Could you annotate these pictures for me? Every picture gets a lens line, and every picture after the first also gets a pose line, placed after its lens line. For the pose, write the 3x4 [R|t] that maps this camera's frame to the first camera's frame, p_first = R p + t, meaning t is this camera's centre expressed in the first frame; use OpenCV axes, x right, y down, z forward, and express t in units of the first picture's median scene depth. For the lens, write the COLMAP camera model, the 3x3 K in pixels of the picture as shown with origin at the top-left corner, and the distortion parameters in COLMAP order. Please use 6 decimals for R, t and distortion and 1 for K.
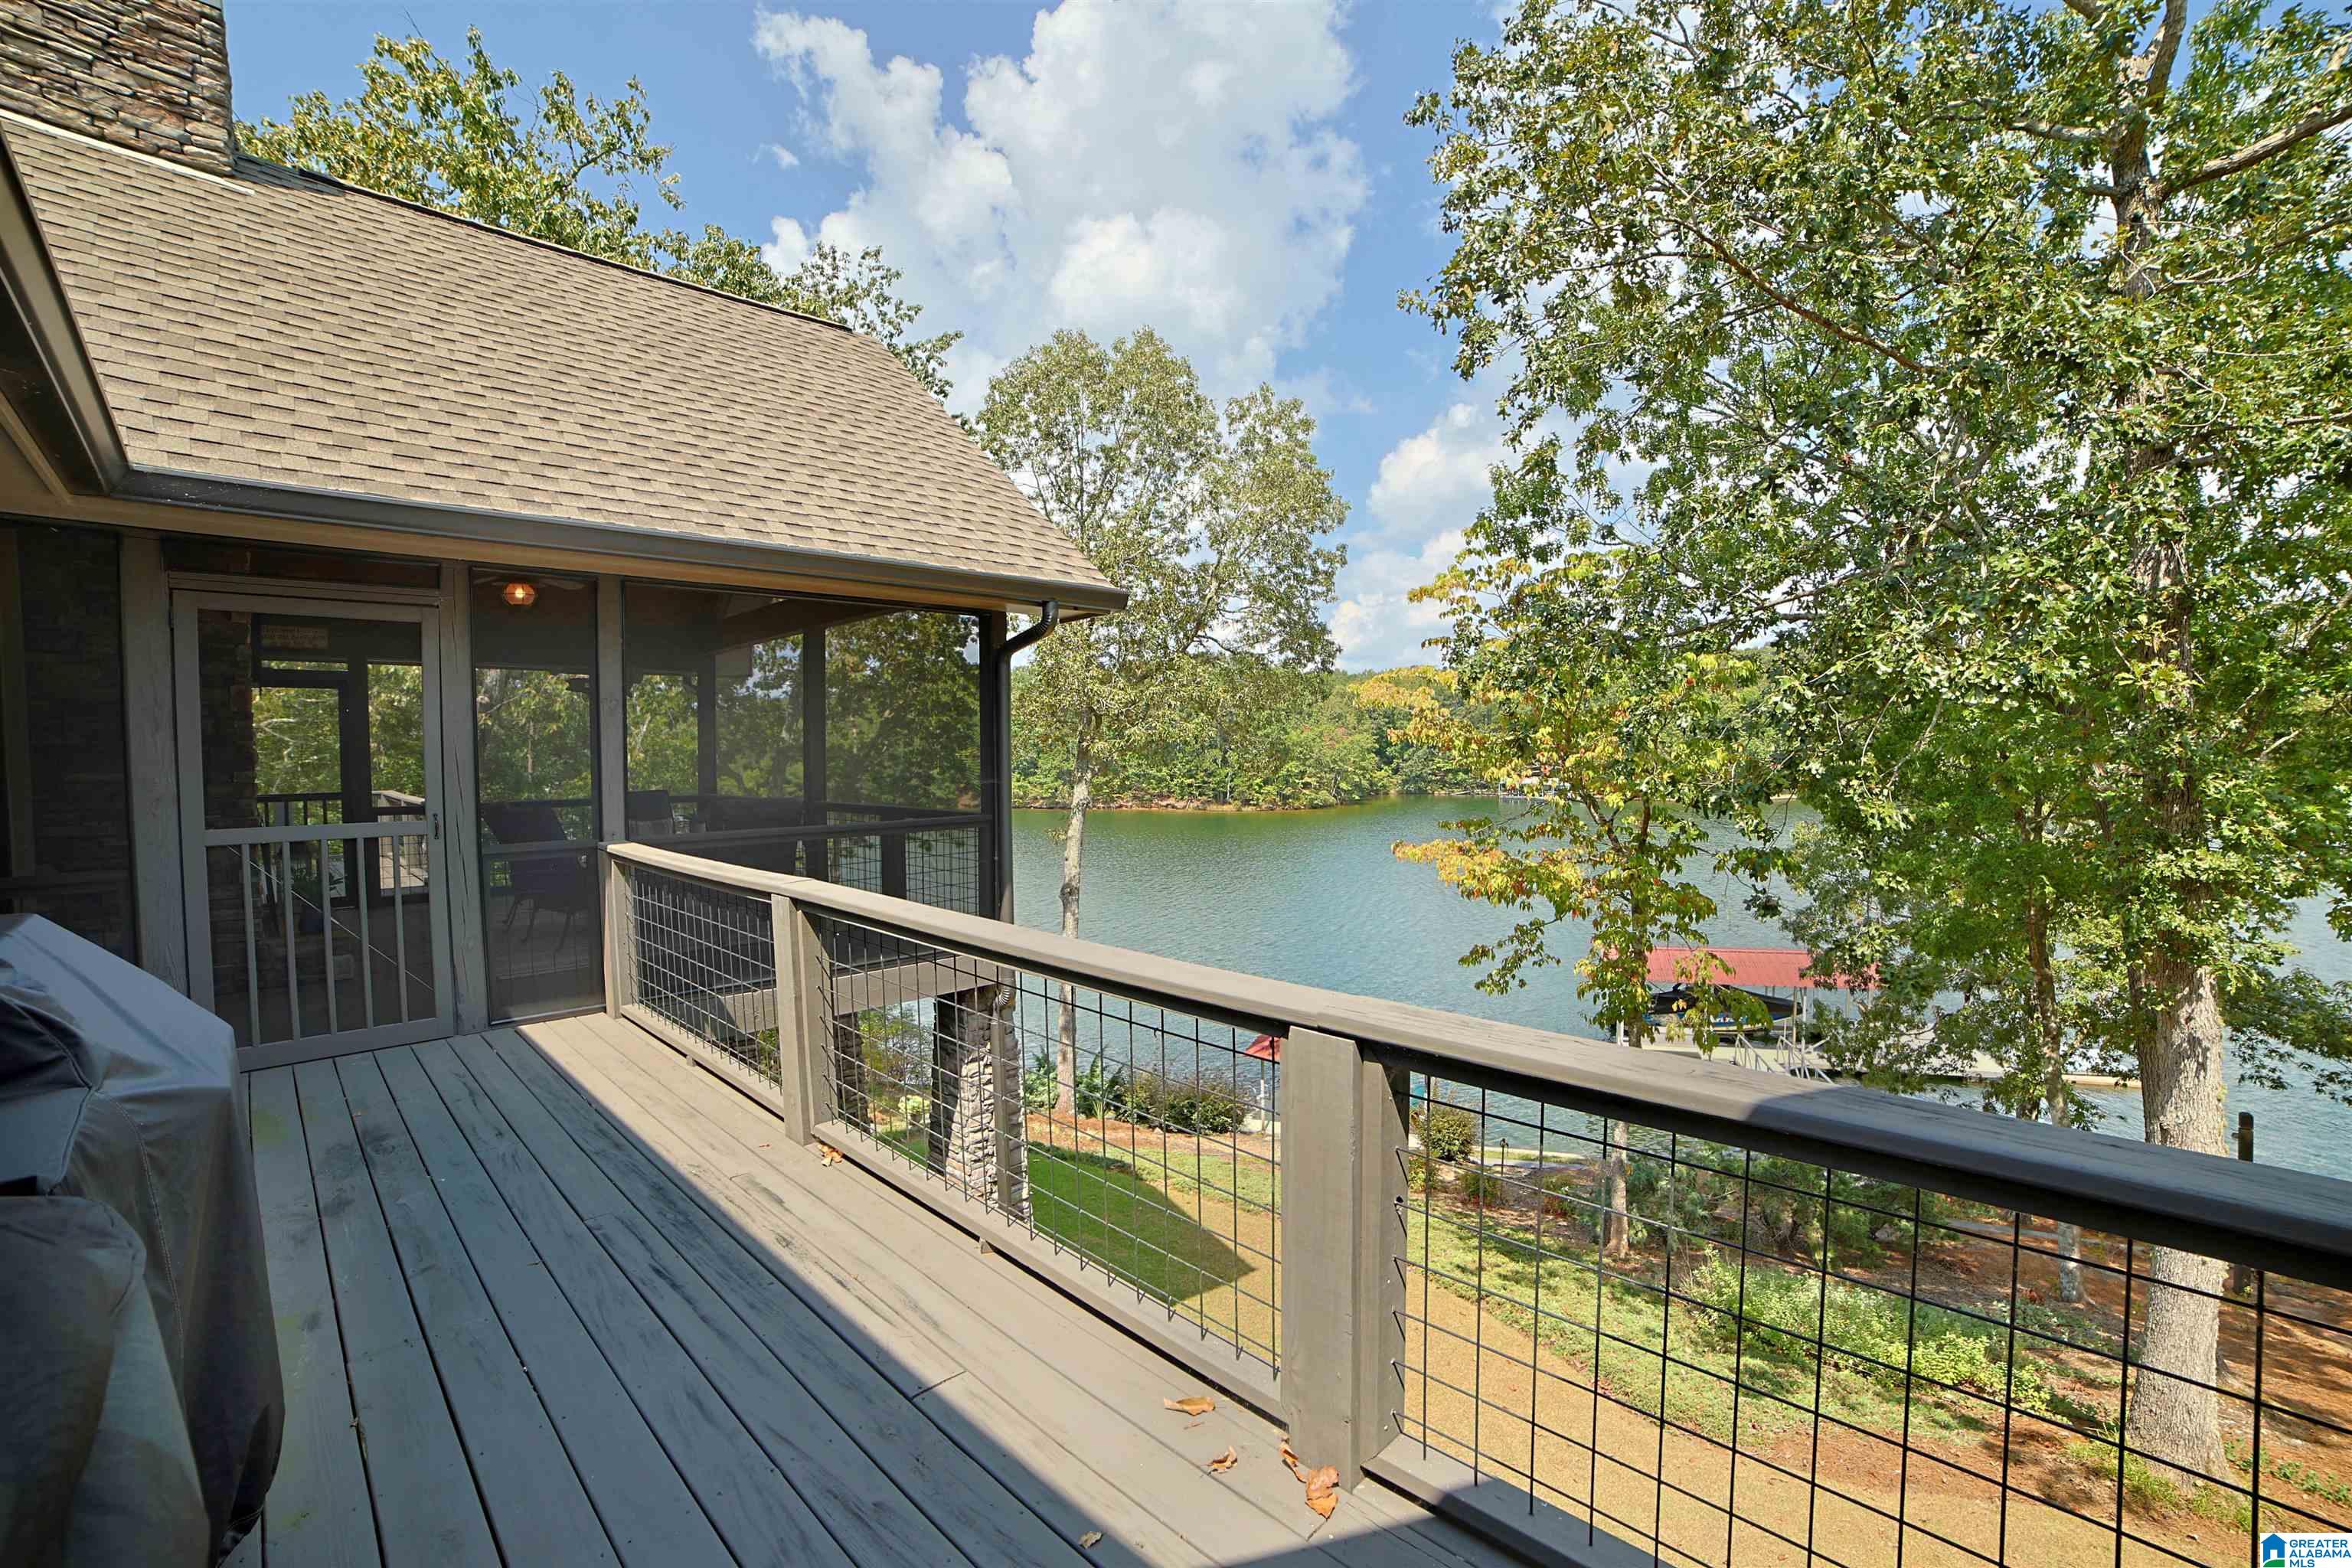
lens RADIAL K [[991.0, 0, 1204.7], [0, 991.0, 778.5], [0, 0, 1]] dist [-0.117795, 0.042650]
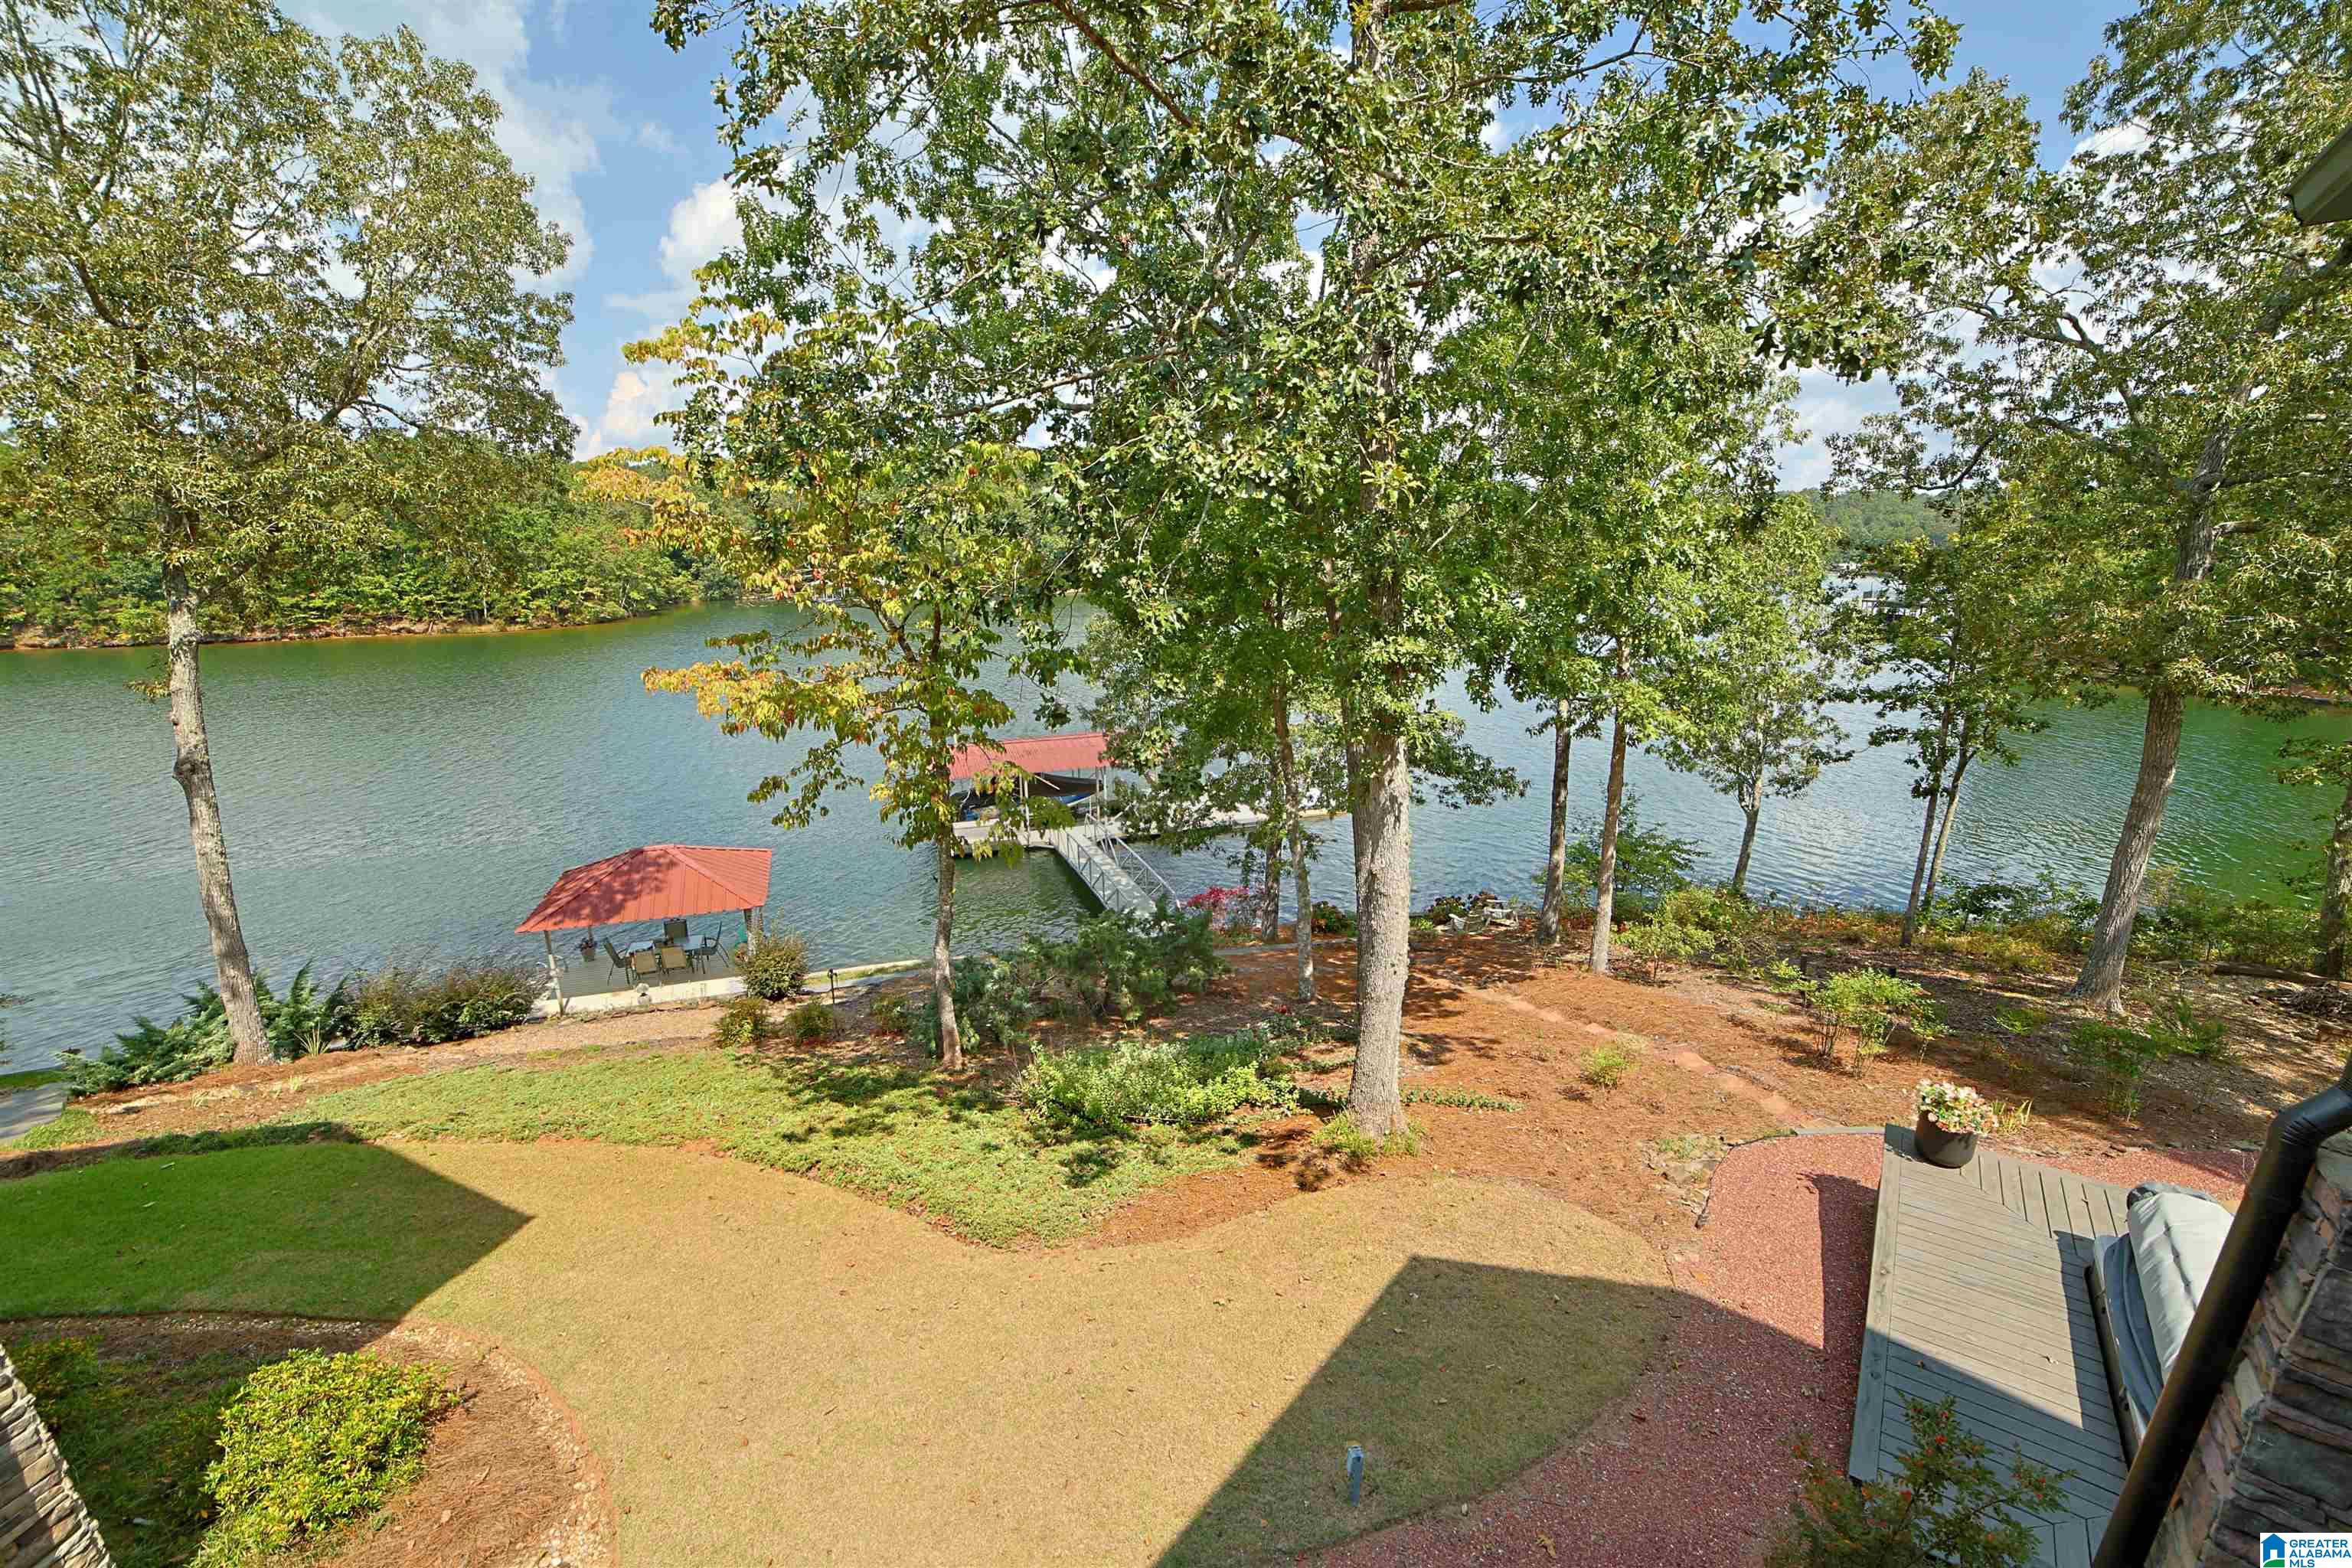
lens RADIAL K [[991.0, 0, 1204.7], [0, 991.0, 778.5], [0, 0, 1]] dist [-0.117795, 0.042650]
pose [[0.785255, -0.139248, 0.603312, 0.070659], [0.014779, 0.978321, 0.206567, -0.003731], [-0.618996, -0.153292, 0.770289, 0.096030]]
